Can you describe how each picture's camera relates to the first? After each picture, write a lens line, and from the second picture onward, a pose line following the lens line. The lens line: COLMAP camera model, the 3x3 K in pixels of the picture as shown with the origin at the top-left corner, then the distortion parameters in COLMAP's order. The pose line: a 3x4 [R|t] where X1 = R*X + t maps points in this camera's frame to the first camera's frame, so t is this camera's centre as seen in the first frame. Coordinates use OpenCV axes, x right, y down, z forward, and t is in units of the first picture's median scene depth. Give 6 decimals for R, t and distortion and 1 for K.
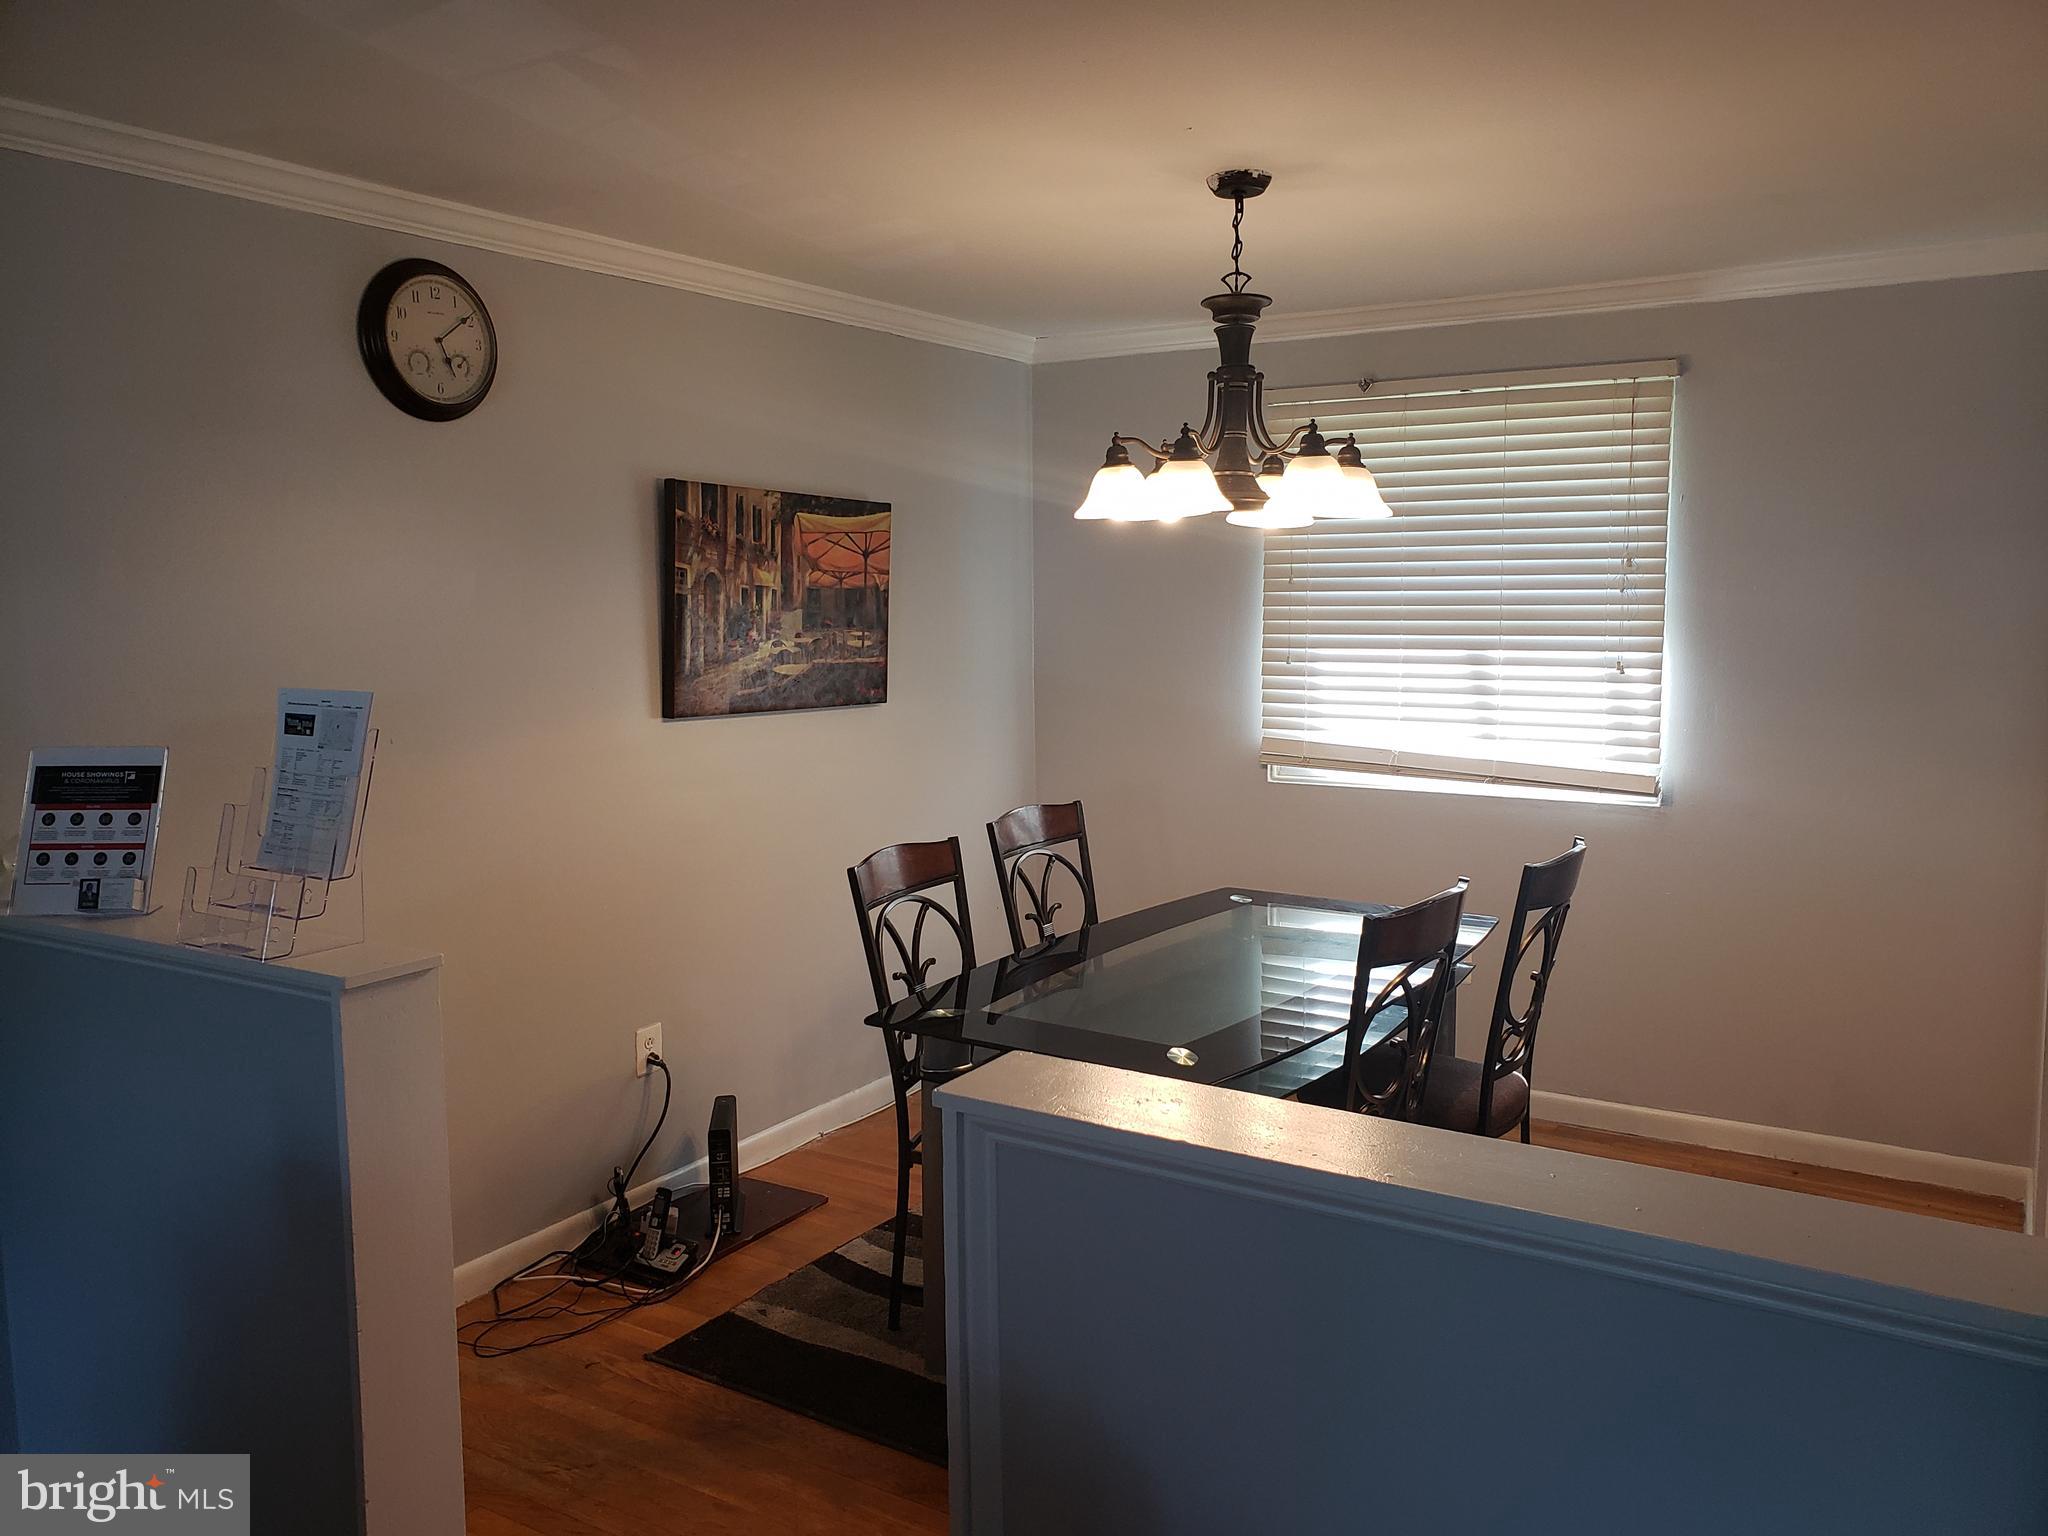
lens RADIAL K [[1572.0, 0, 895.5], [0, 1572.0, 772.2], [0, 0, 1]] dist [0.156137, -0.367419]
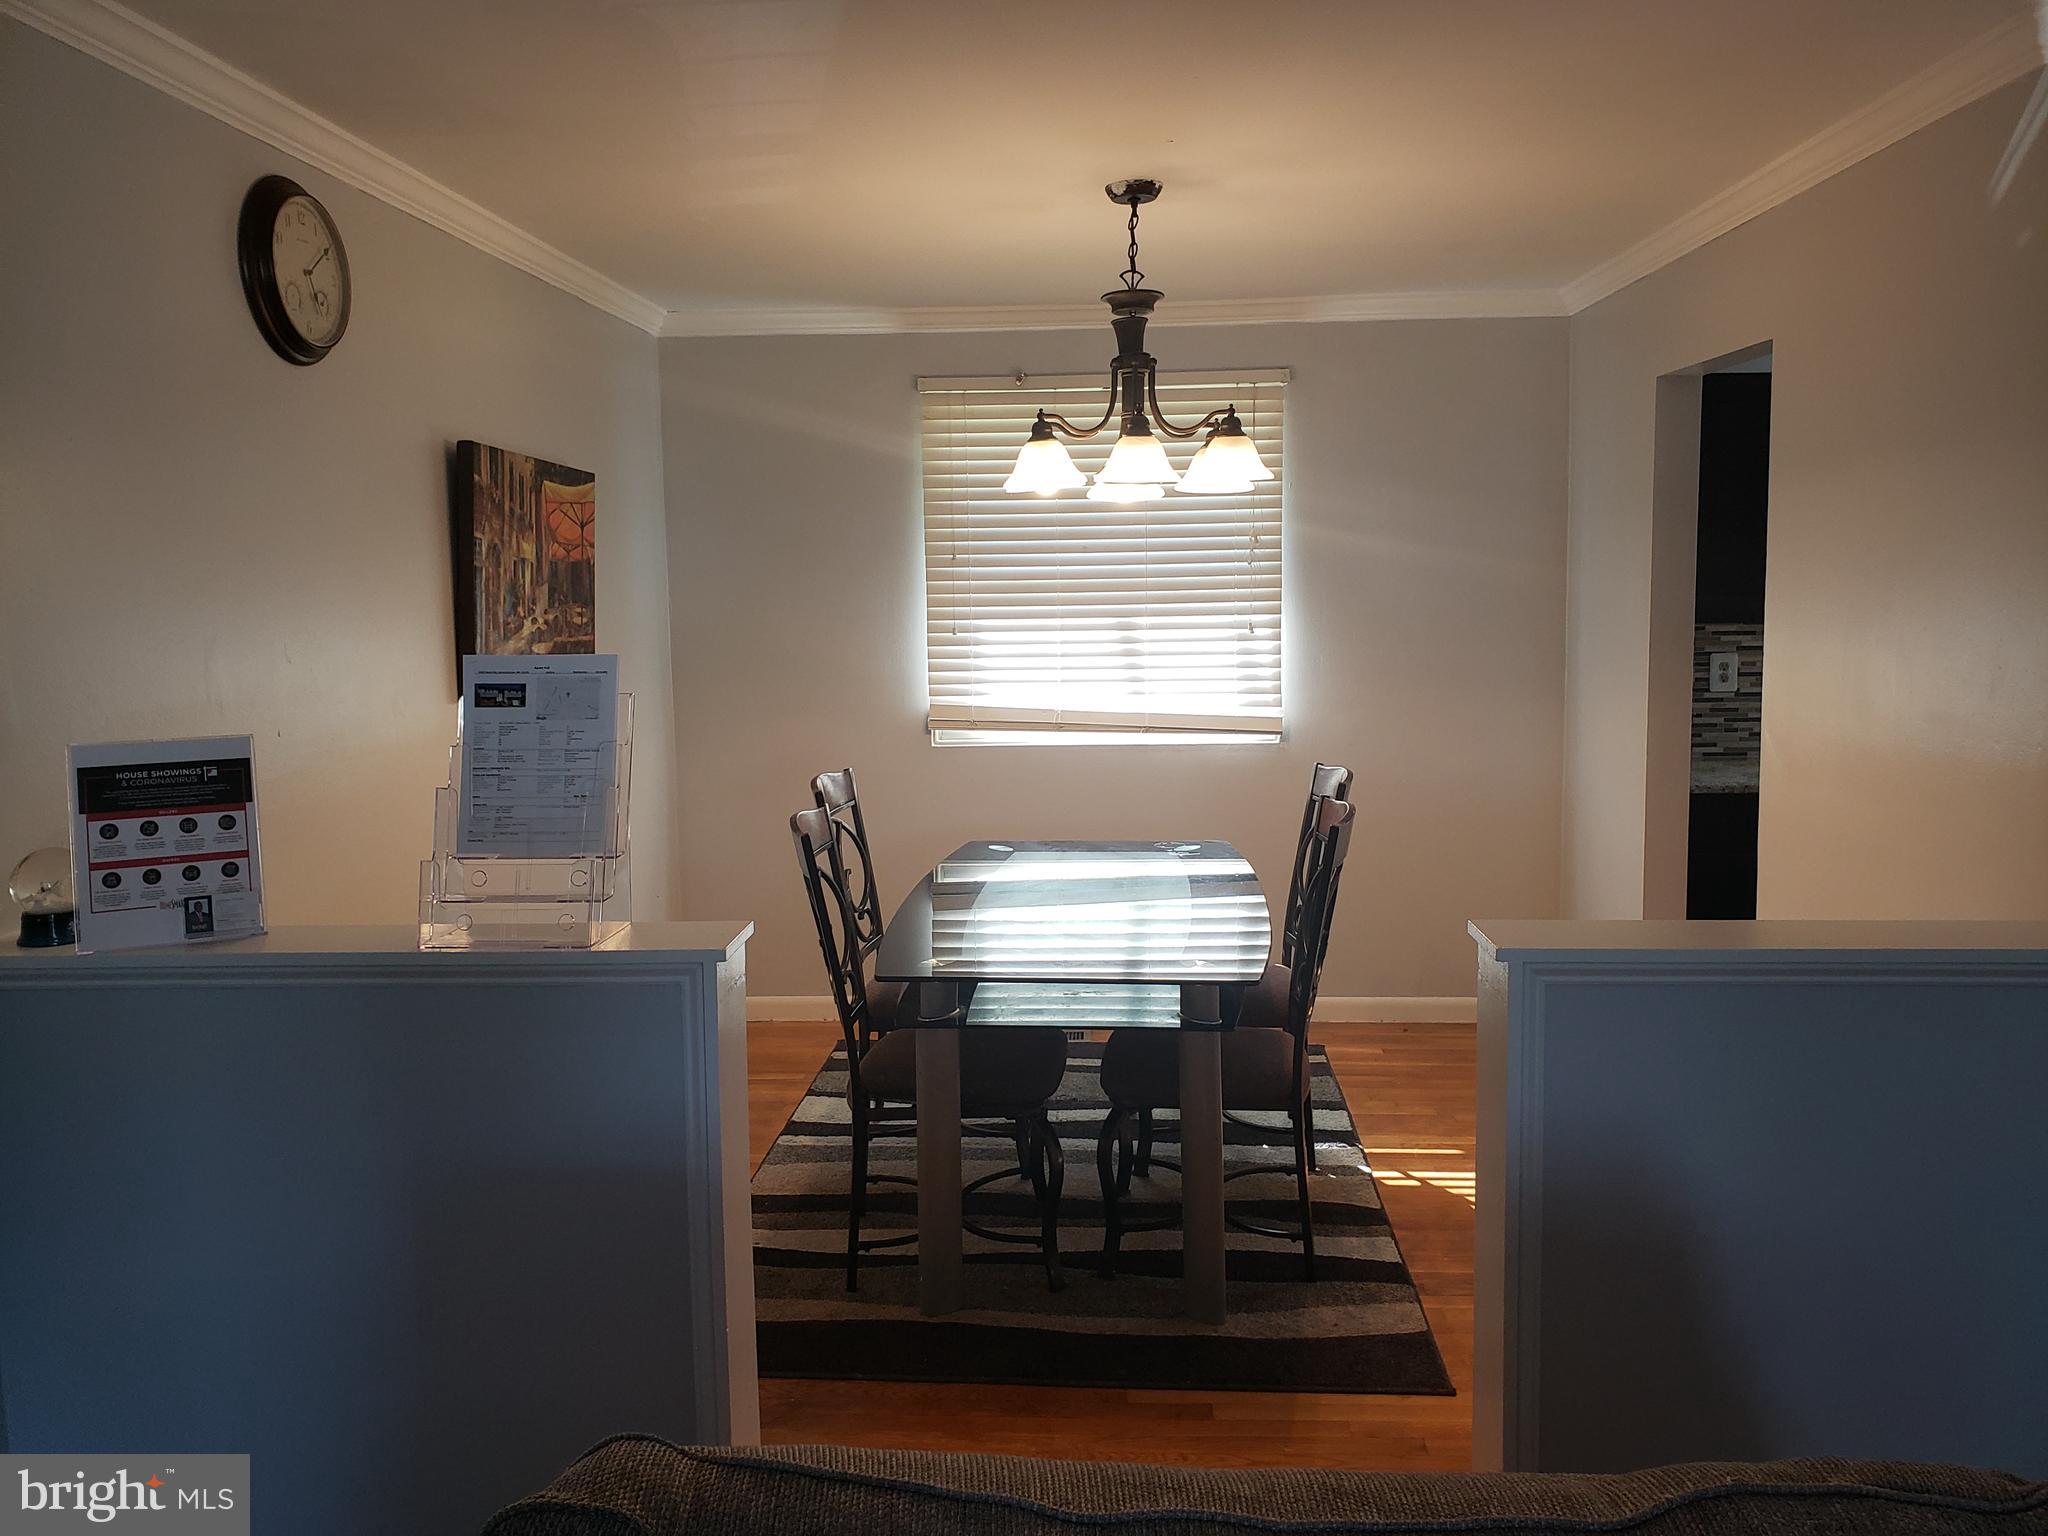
lens RADIAL K [[1593.3, 0, 1024.0], [0, 1593.3, 768.0], [0, 0, 1]] dist [0.039185, -0.034172]
pose [[0.881296, -0.065490, 0.468005, -0.277598], [0.064795, 0.997743, 0.017603, 0.007240], [-0.468102, 0.014811, 0.883551, 0.033718]]
